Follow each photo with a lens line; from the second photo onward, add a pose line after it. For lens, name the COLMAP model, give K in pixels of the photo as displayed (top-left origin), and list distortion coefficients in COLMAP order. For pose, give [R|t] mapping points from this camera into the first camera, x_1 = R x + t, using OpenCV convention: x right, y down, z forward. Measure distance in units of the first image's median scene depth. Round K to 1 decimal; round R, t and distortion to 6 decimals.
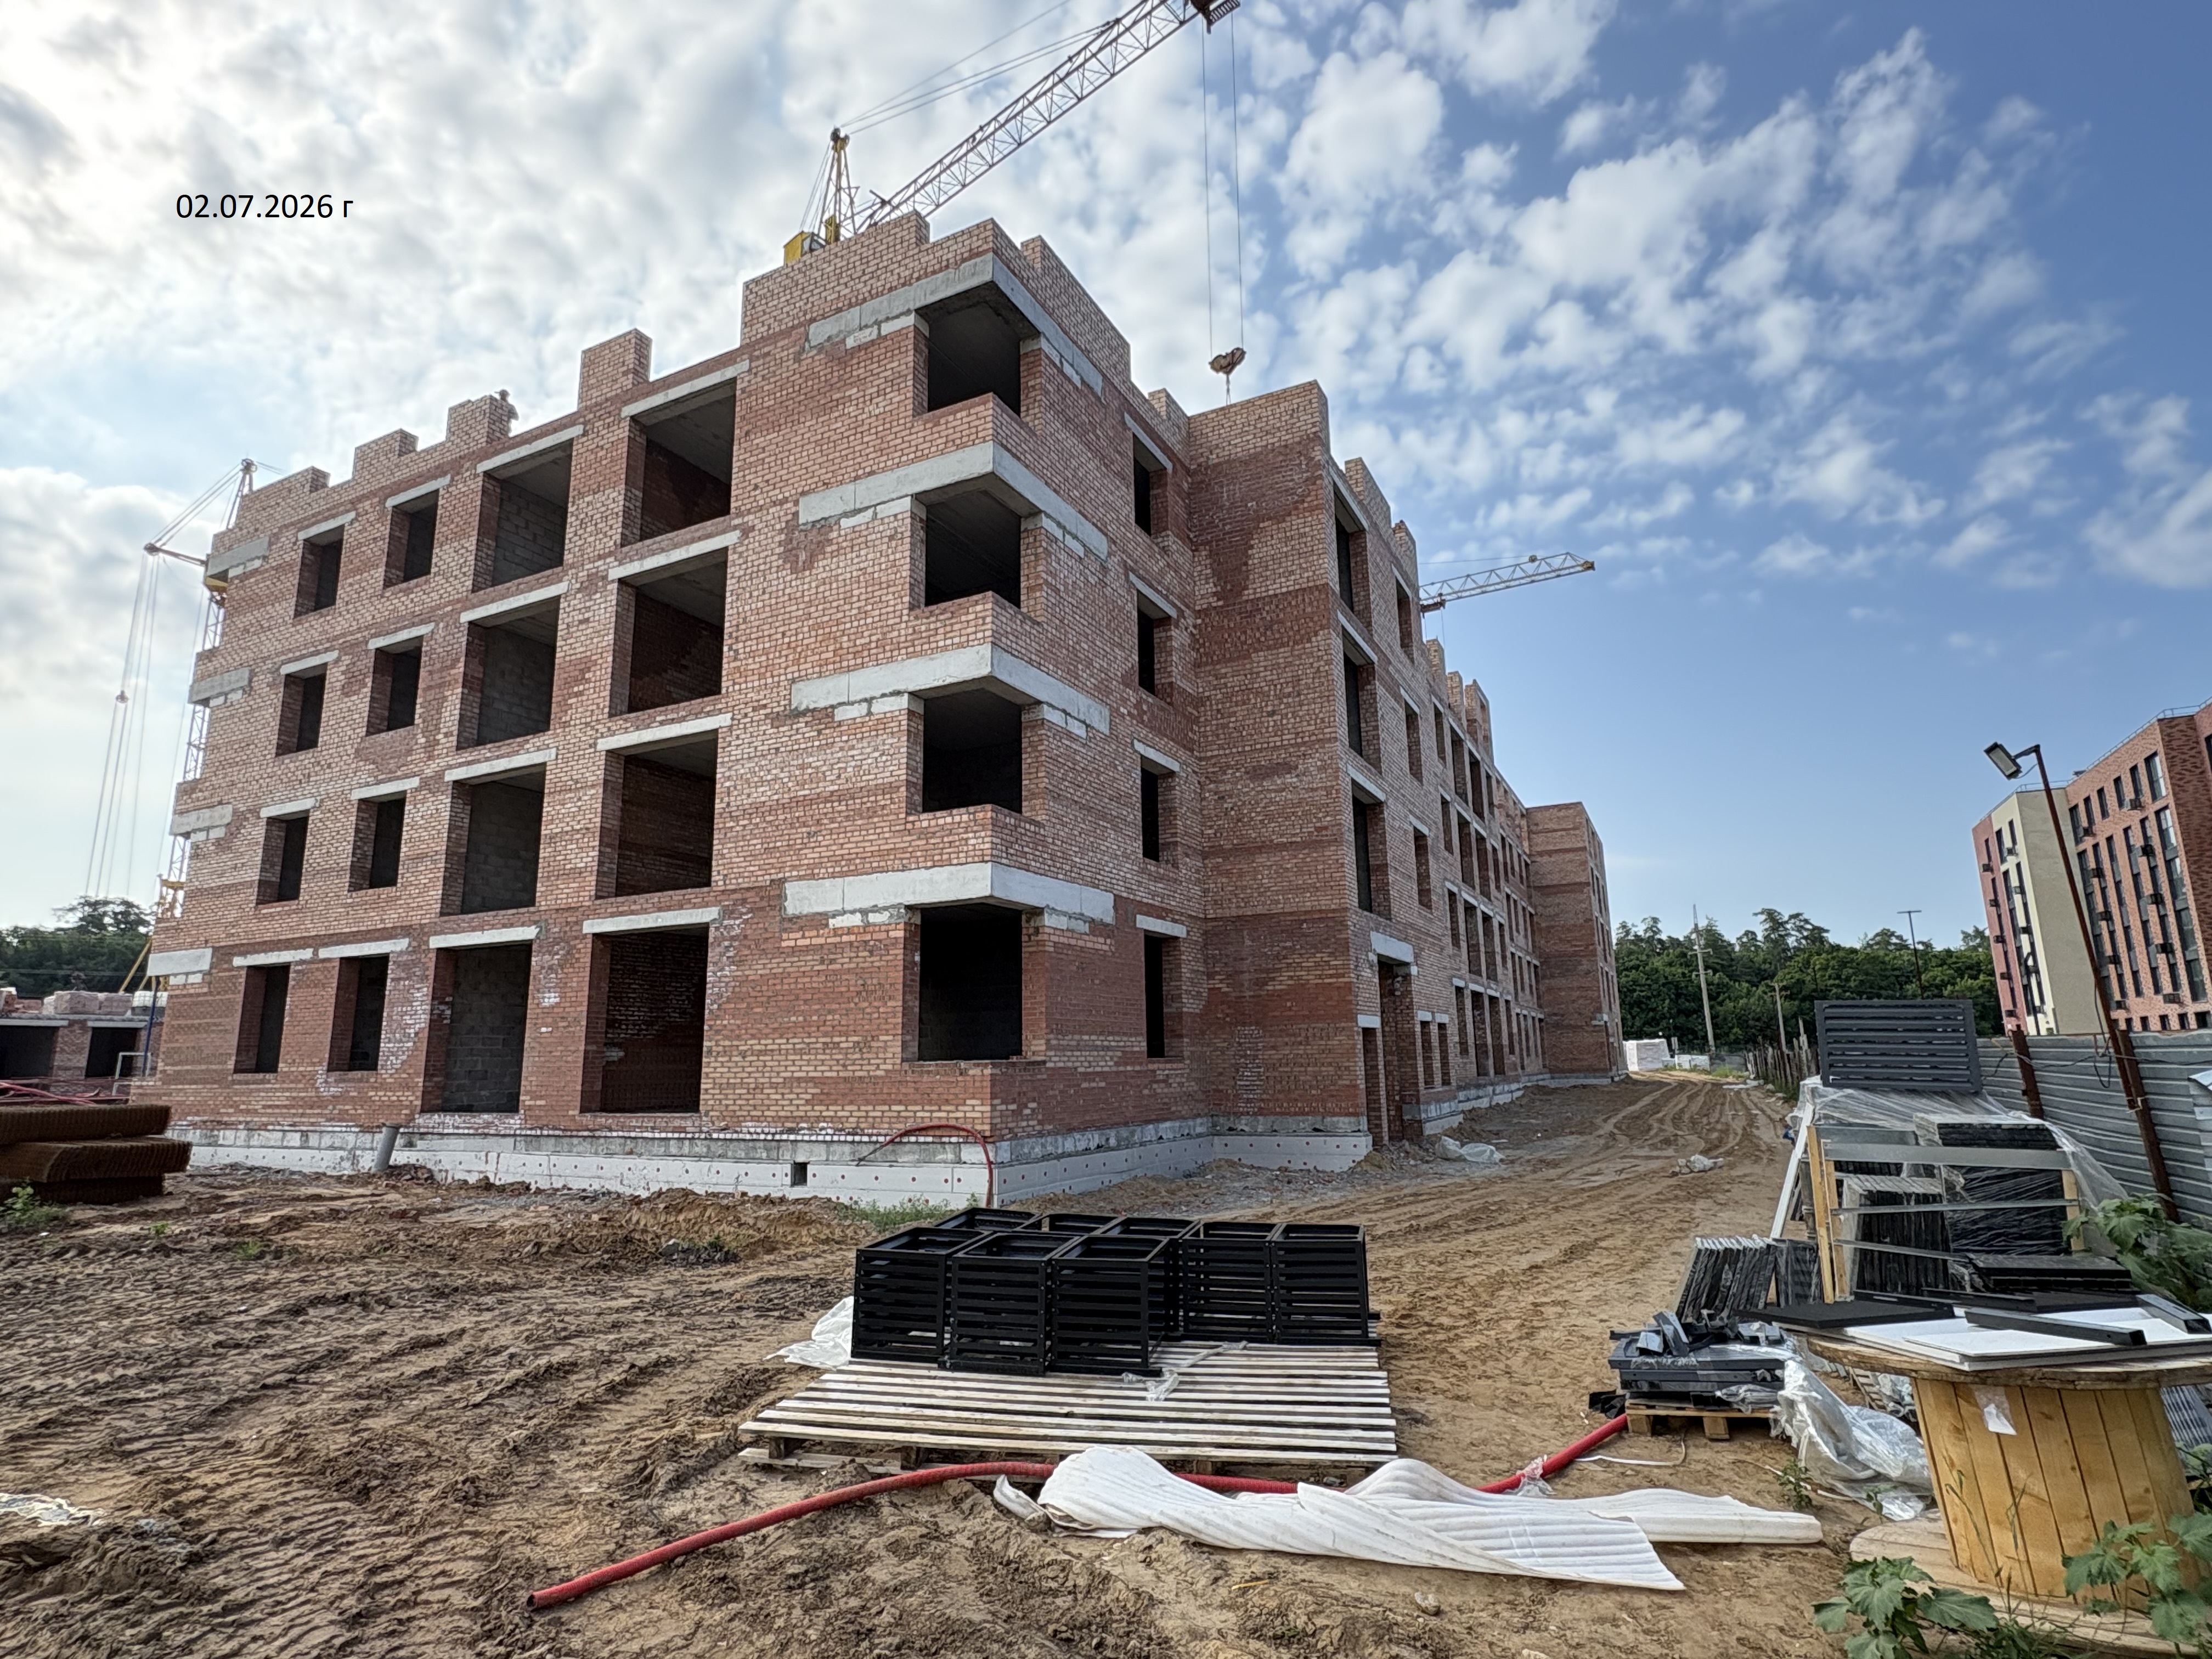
lens RADIAL K [[1148.7, 0, 1106.0], [0, 1148.7, 829.5], [0, 0, 1]] dist [0.001742, 0.000218]
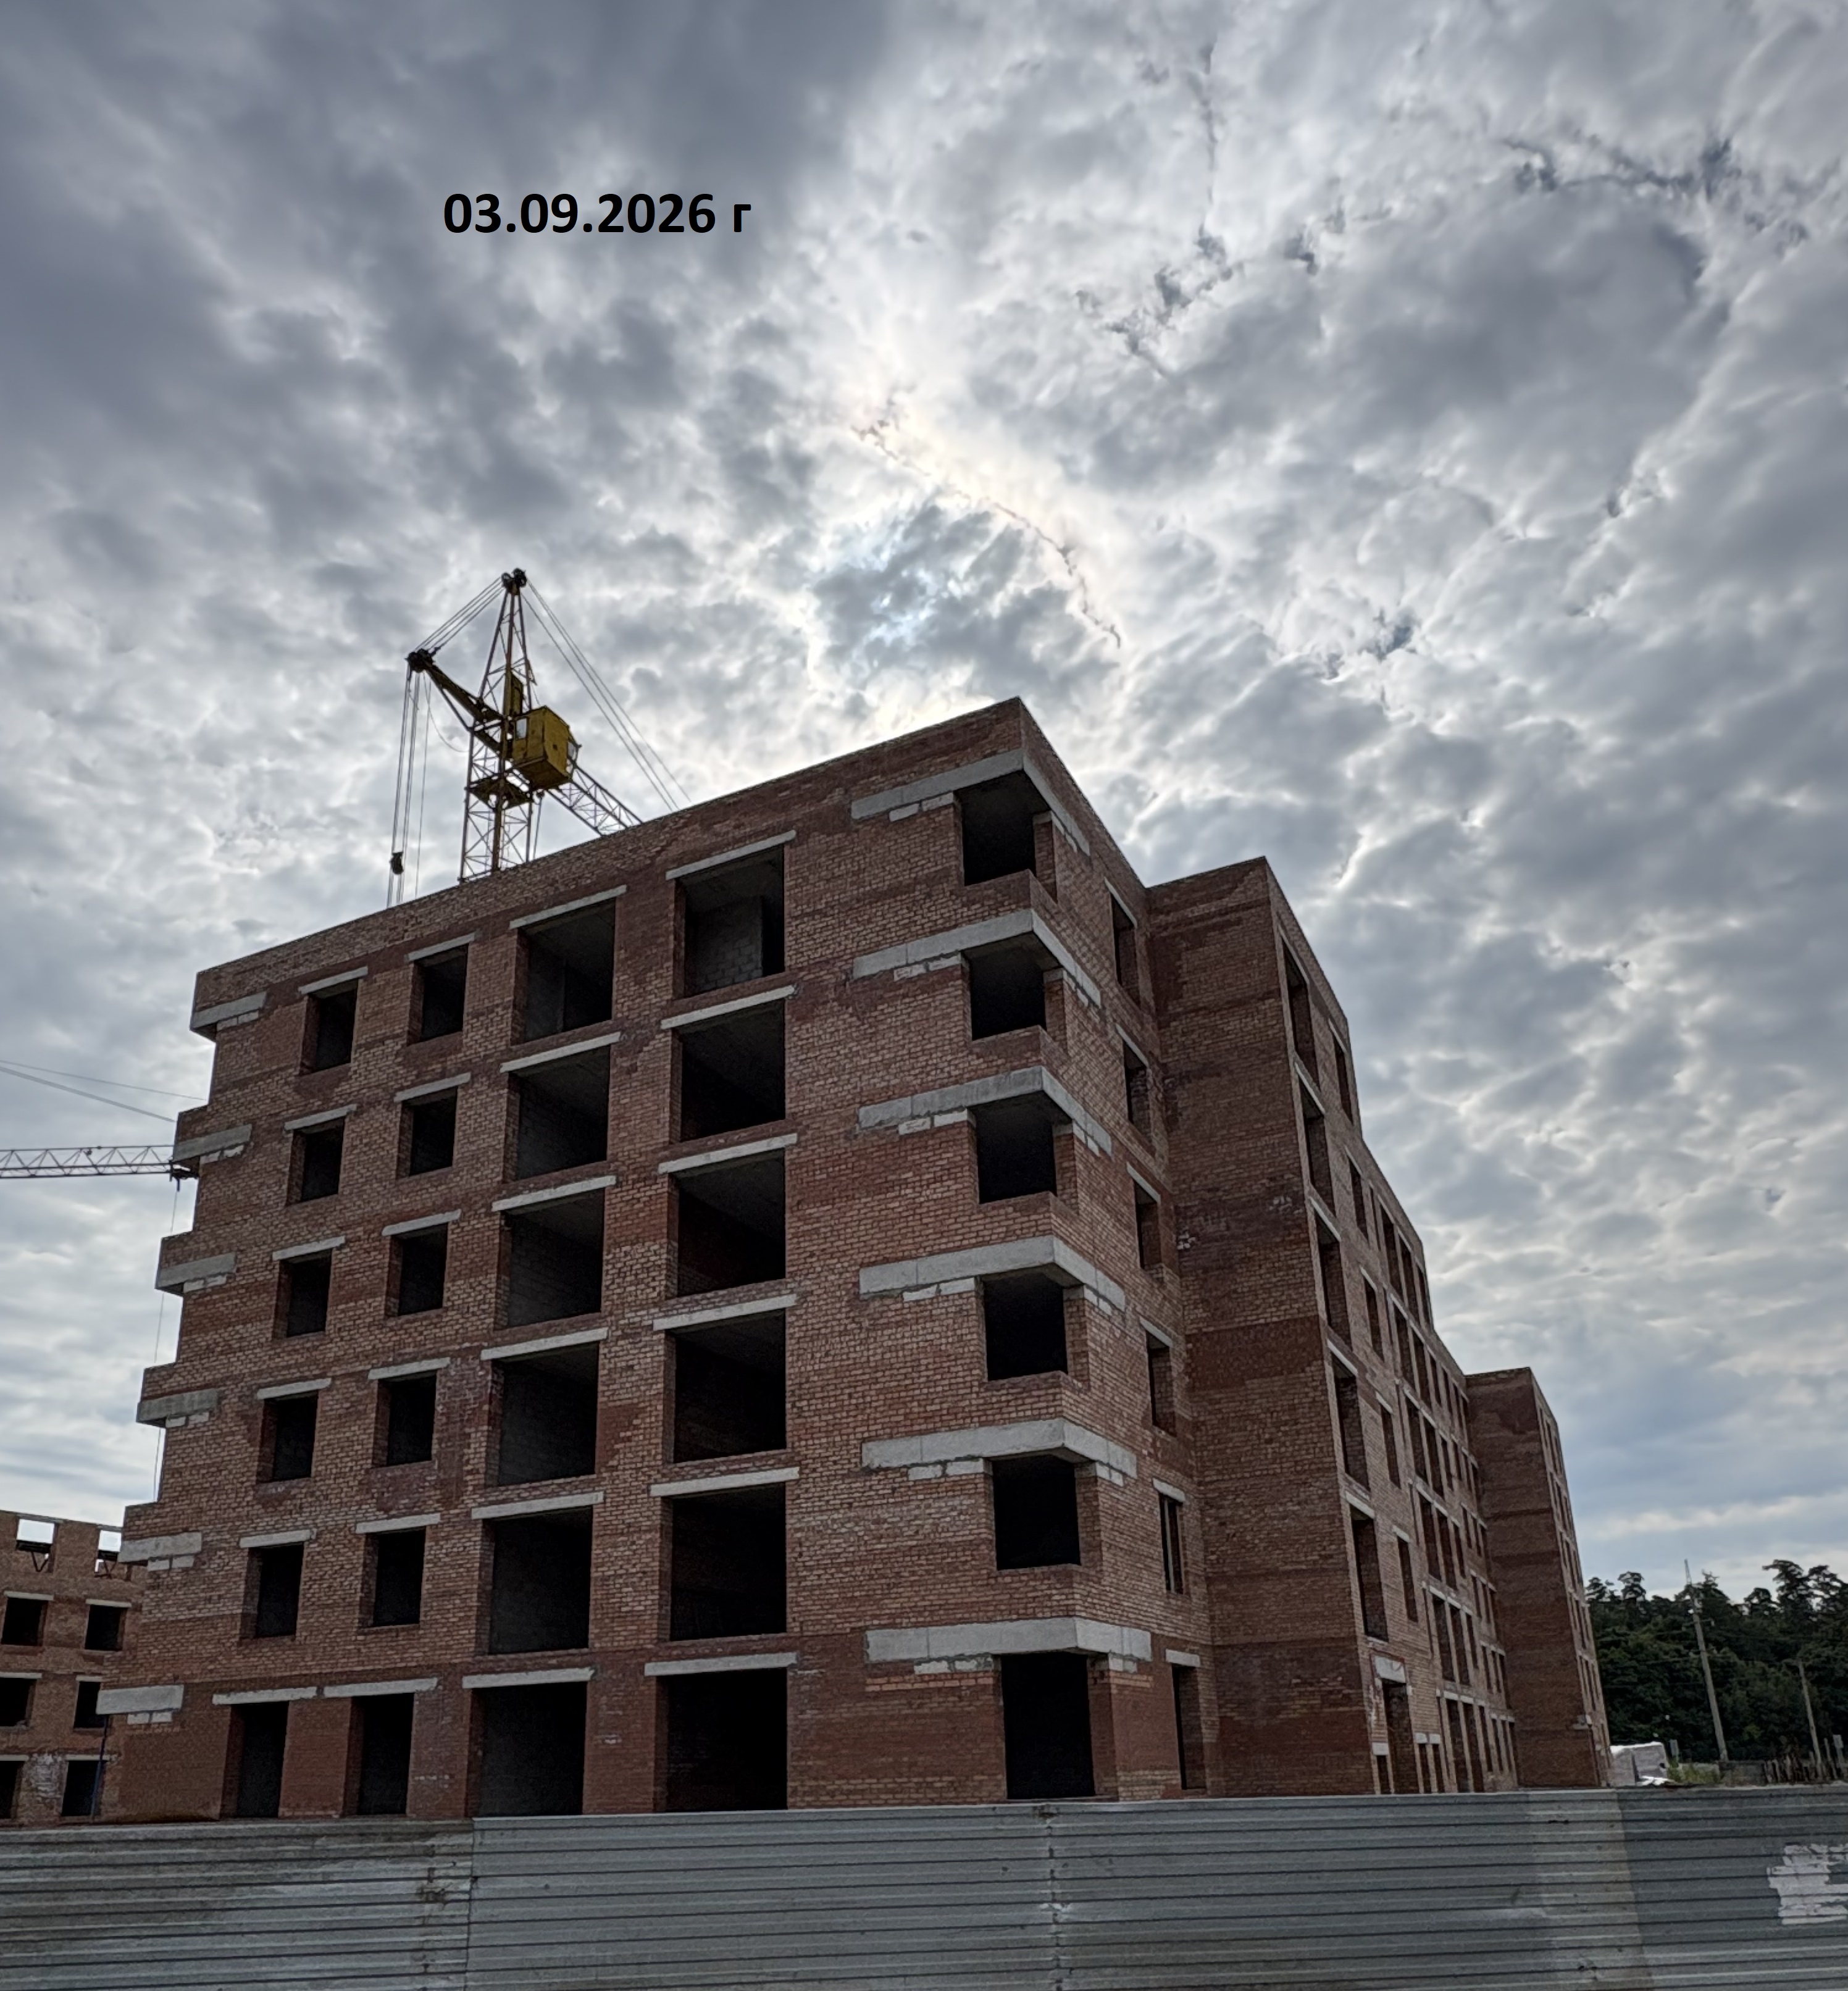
lens RADIAL K [[1565.1, 0, 918.4], [0, 1565.1, 1245.4], [0, 0, 1]] dist [0.002943, -0.001583]
pose [[0.999657, -0.006322, 0.025428, -0.218106], [0.009536, 0.991683, -0.128348, -0.103602], [-0.024405, 0.128546, 0.991403, -0.433301]]
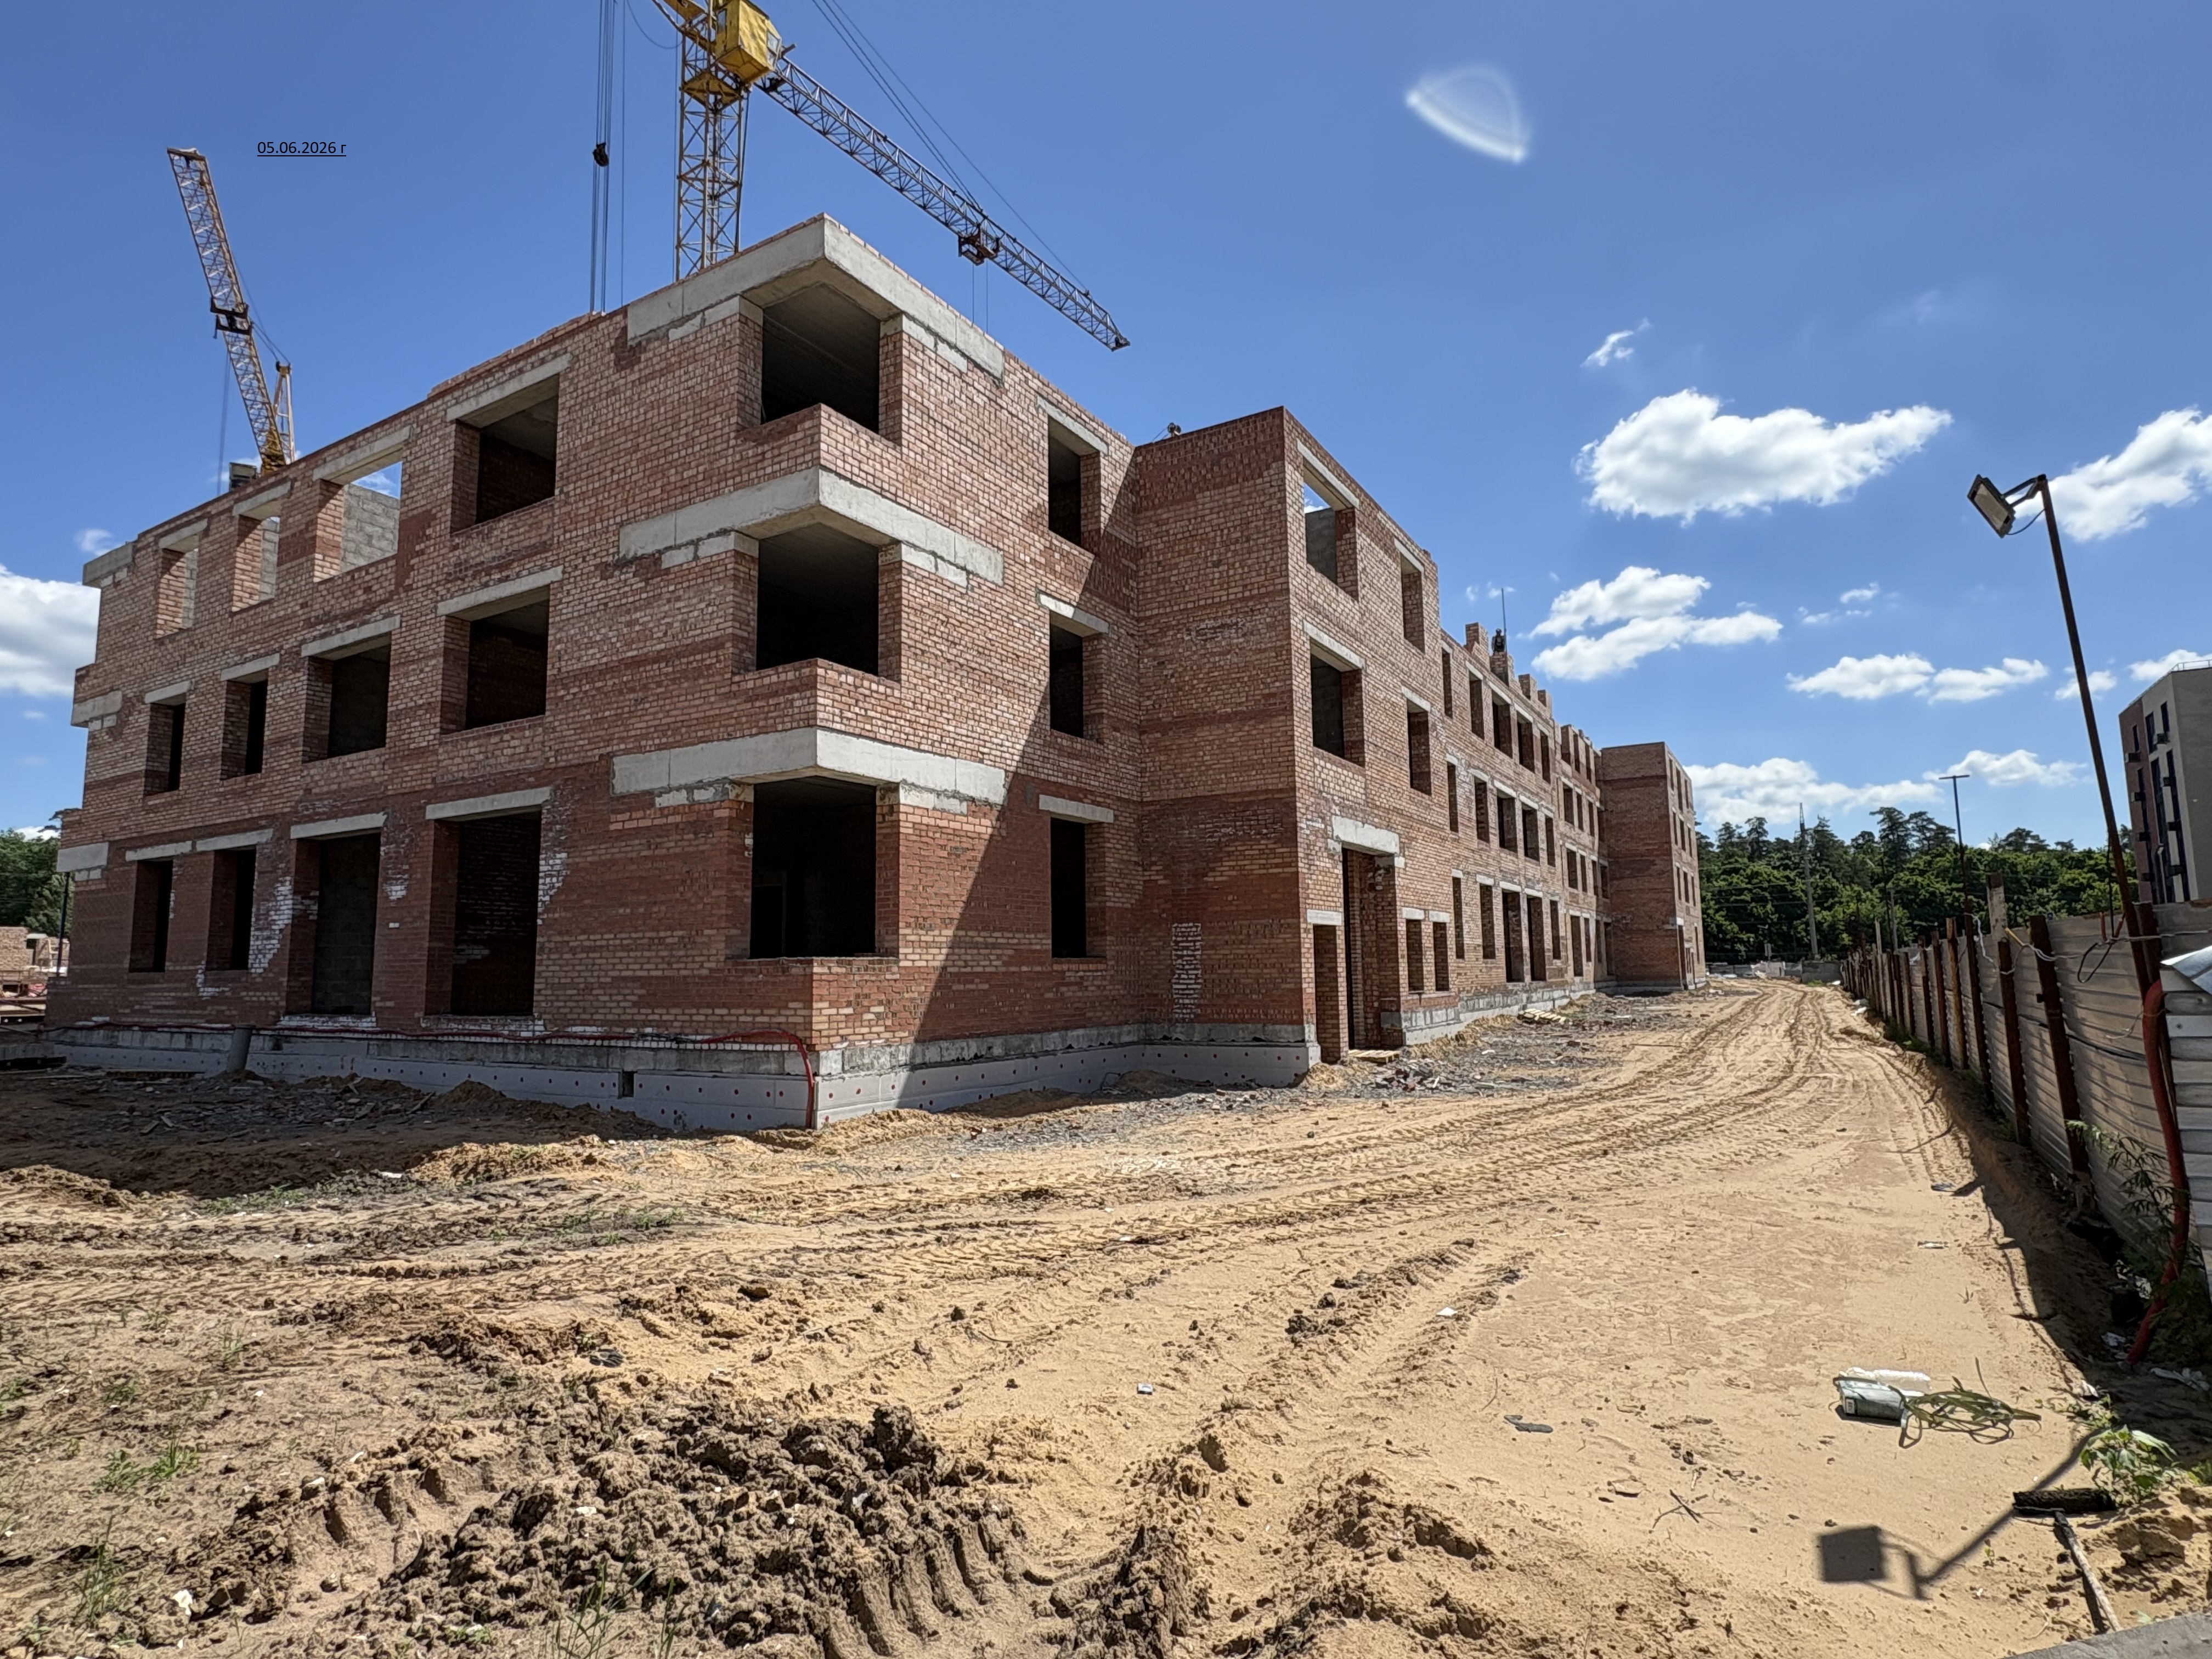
lens RADIAL K [[1170.7, 0, 1106.0], [0, 1170.7, 829.5], [0, 0, 1]] dist [0.002911, 0.000889]
pose [[0.997463, -0.005599, -0.070969, 0.129582], [0.011343, 0.996666, 0.080798, 0.027311], [0.070280, -0.081398, 0.994201, 0.111846]]
